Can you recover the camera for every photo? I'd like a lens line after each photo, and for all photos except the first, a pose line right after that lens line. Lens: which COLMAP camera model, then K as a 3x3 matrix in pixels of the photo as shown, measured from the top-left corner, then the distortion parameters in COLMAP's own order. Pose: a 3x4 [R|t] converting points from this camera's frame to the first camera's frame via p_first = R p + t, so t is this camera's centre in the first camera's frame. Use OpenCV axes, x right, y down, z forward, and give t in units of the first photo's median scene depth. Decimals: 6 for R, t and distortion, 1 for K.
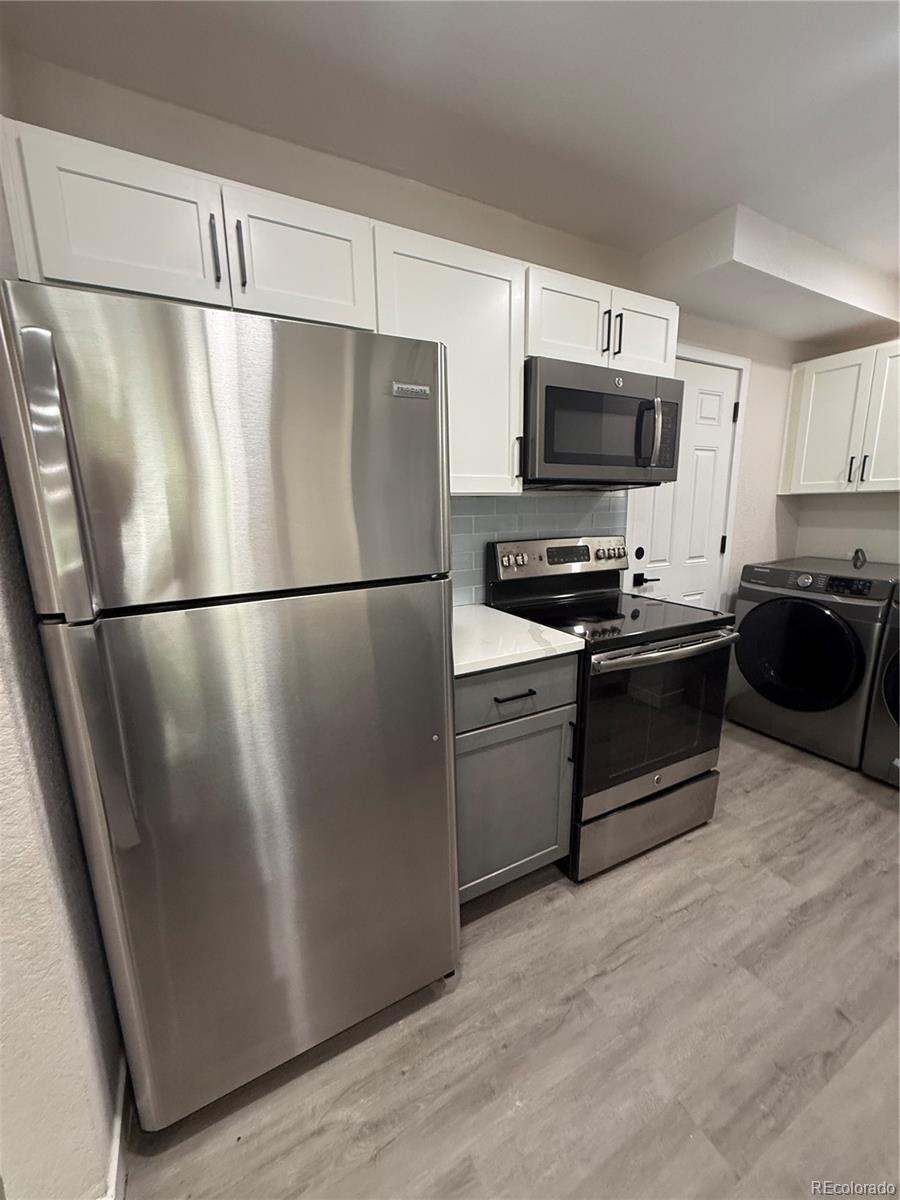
lens RADIAL K [[479.4, 0, 449.6], [0, 479.4, 599.4], [0, 0, 1]] dist [-0.001448, 0.001163]
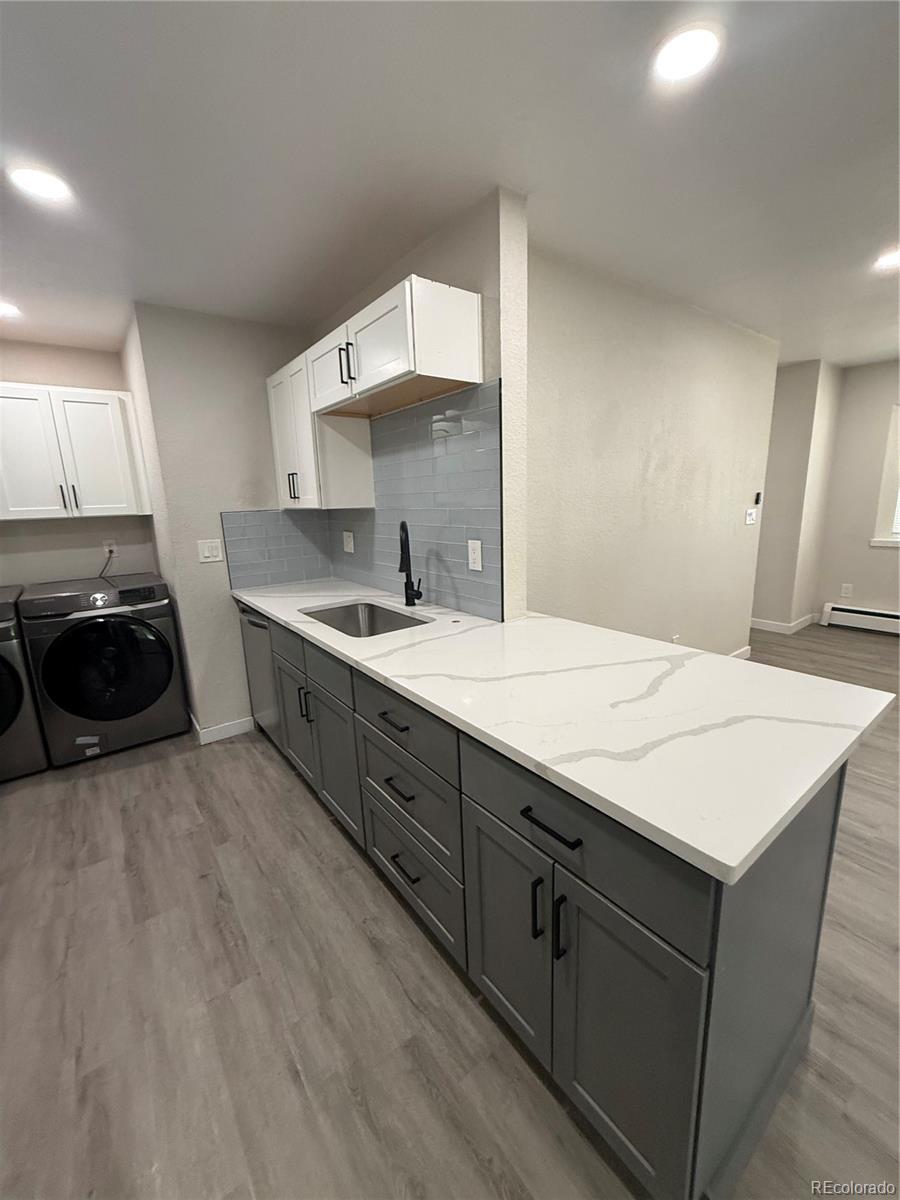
lens RADIAL K [[479.4, 0, 451.0], [0, 479.4, 599.1], [0, 0, 1]] dist [-0.001448, 0.001163]
pose [[-0.153416, -0.187766, 0.970158, -0.426117], [0.229283, 0.948223, 0.219779, -0.069859], [-0.961193, 0.256159, -0.102421, 0.148158]]
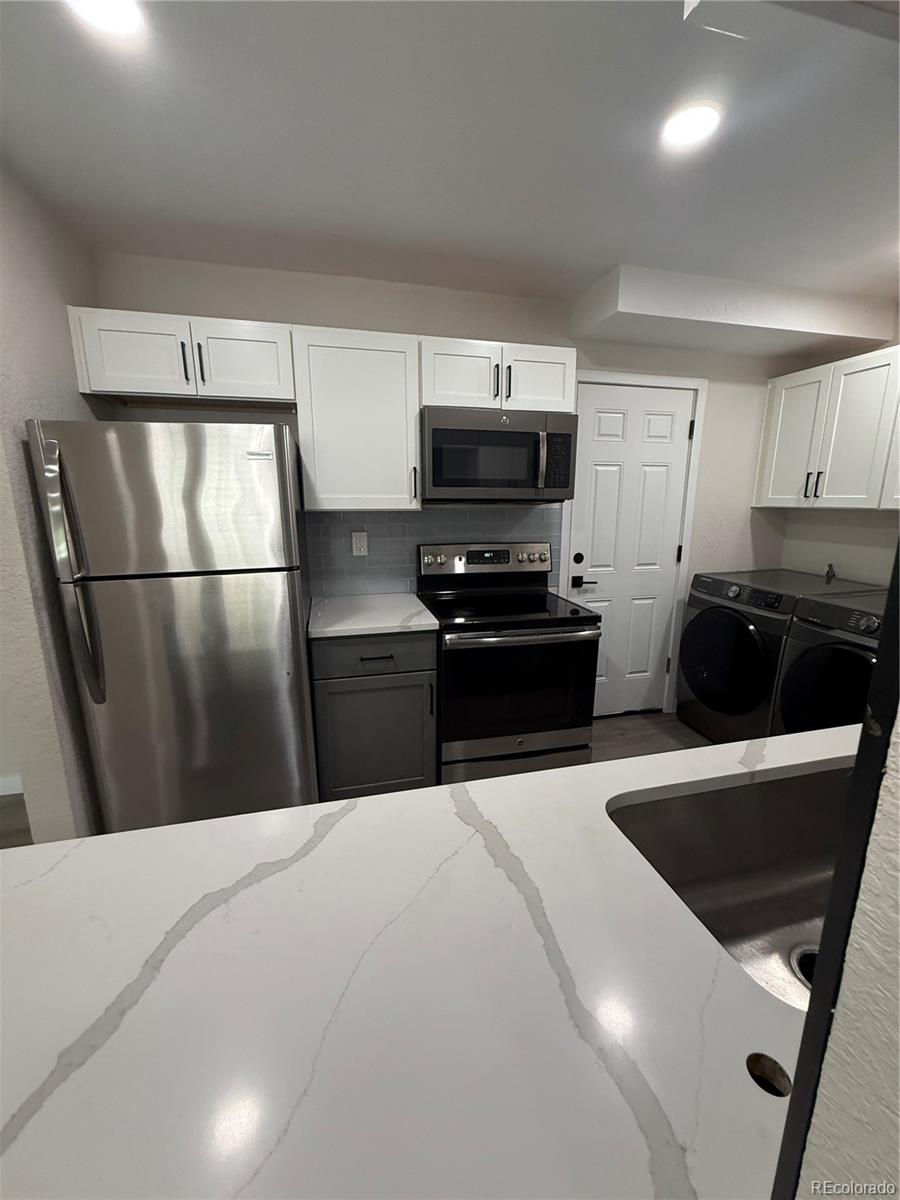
lens RADIAL K [[479.4, 0, 449.8], [0, 479.4, 599.1], [0, 0, 1]] dist [-0.001448, 0.001163]
pose [[0.968893, 0.067251, -0.238169, 0.558584], [-0.063047, 0.997692, 0.025232, -0.014039], [0.239316, -0.009431, 0.970896, -0.255231]]
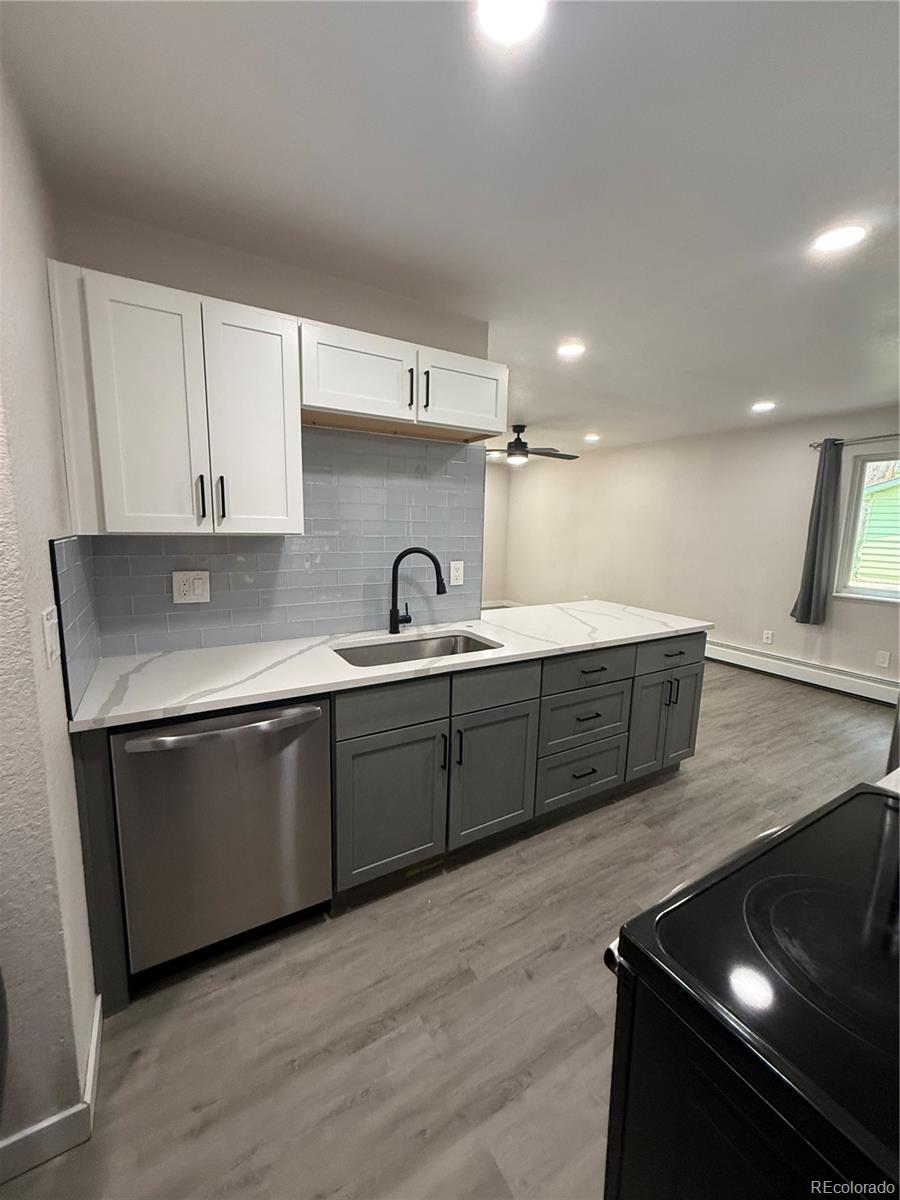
lens RADIAL K [[479.4, 0, 450.8], [0, 479.4, 594.7], [0, 0, 1]] dist [-0.001448, 0.001163]
pose [[-0.999021, 0.002237, -0.044183, 0.794631], [-0.012884, 0.940715, 0.338953, -0.336371], [0.042322, 0.339191, -0.939765, 1.344168]]
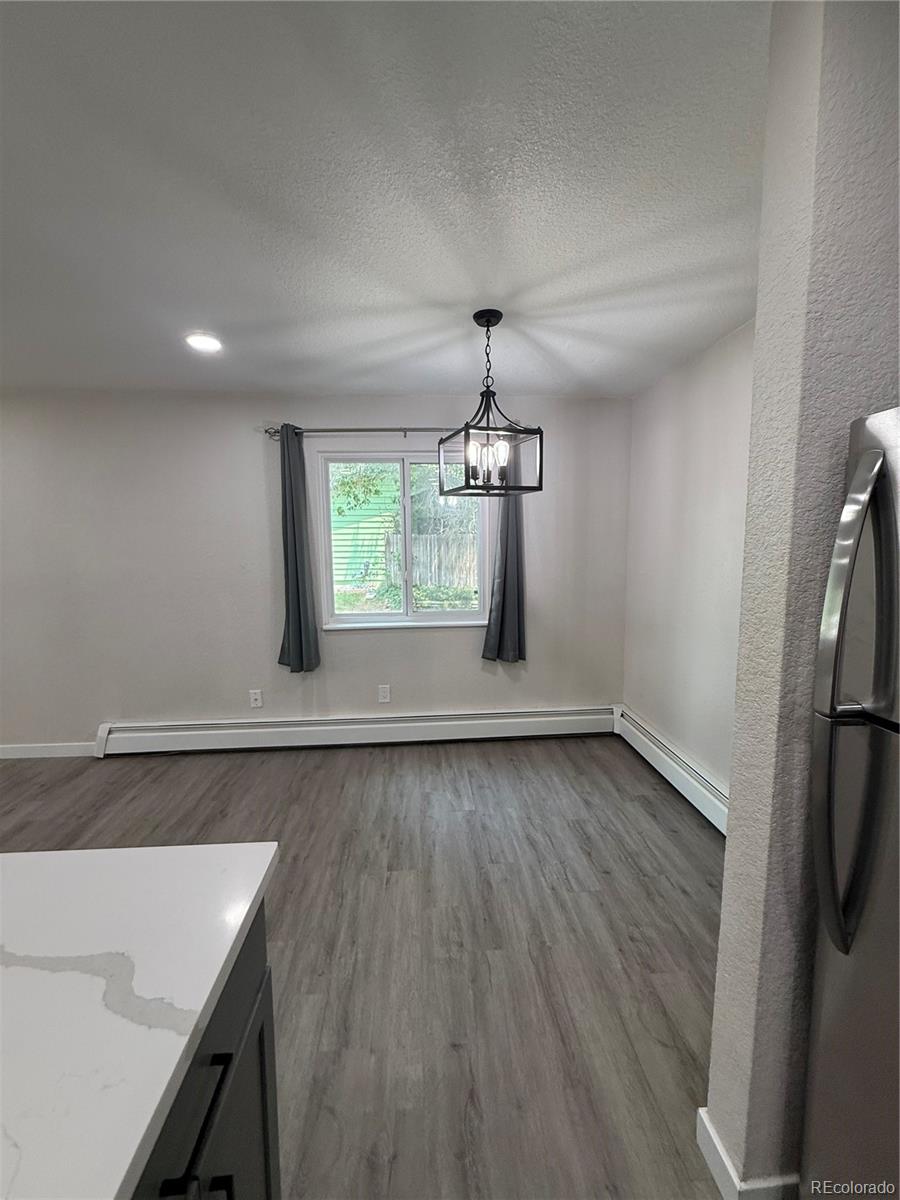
lens RADIAL K [[479.4, 0, 452.7], [0, 479.4, 598.8], [0, 0, 1]] dist [-0.001448, 0.001163]
pose [[-0.409019, 0.128005, -0.903503, 0.227467], [-0.163328, 0.963855, 0.210494, -0.127687], [0.897790, 0.233664, -0.373328, 0.250197]]
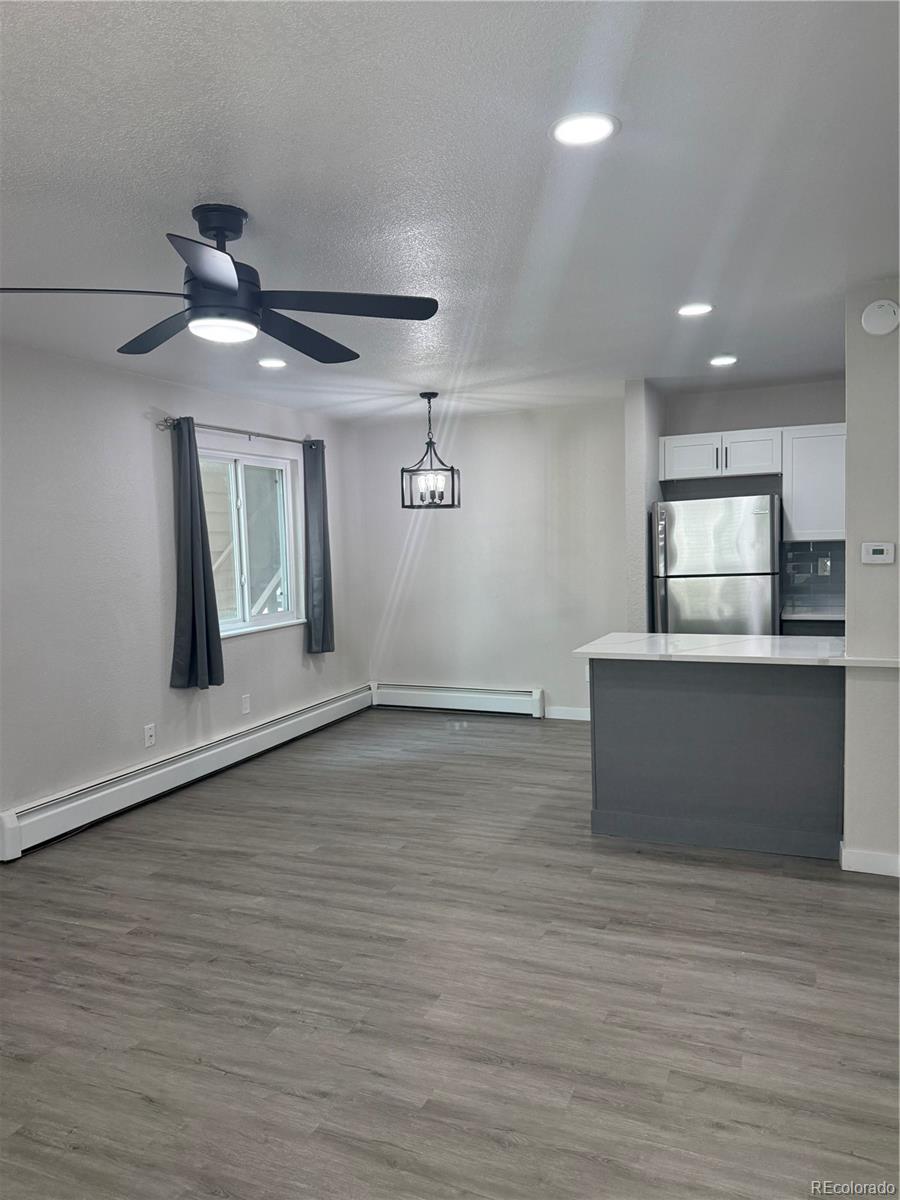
lens RADIAL K [[846.8, 0, 443.6], [0, 846.8, 619.3], [0, 0, 1]] dist [0.033355, -0.045154]
pose [[0.623966, 0.070778, -0.778240, 1.676060], [-0.133673, 0.990879, -0.017058, 0.347050], [0.769934, 0.114674, 0.627735, -2.226063]]
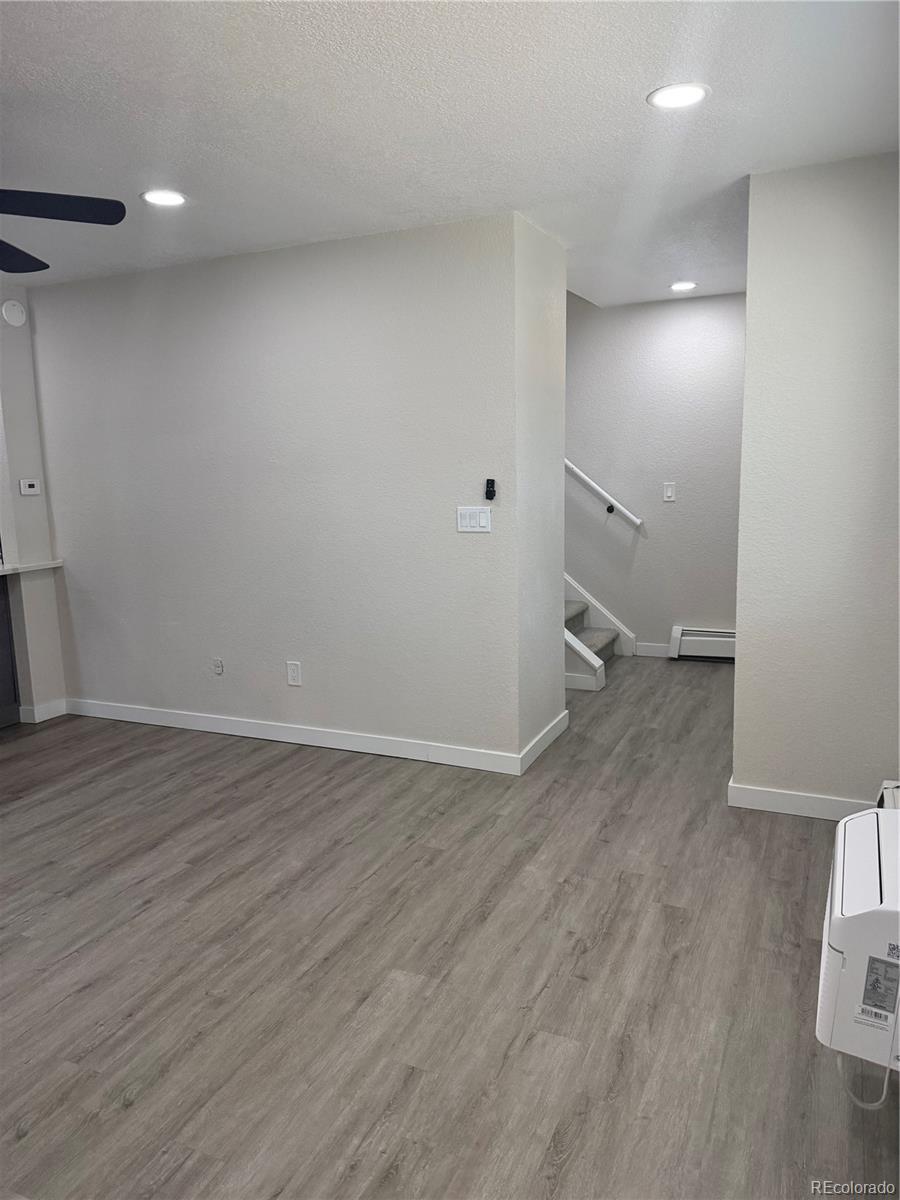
lens RADIAL K [[846.8, 0, 451.7], [0, 846.8, 591.3], [0, 0, 1]] dist [0.033355, -0.045154]
pose [[0.796319, -0.094063, 0.597518, 0.126283], [0.125085, 0.992090, -0.010526, 0.564849], [-0.591802, 0.083123, 0.801786, -3.197445]]
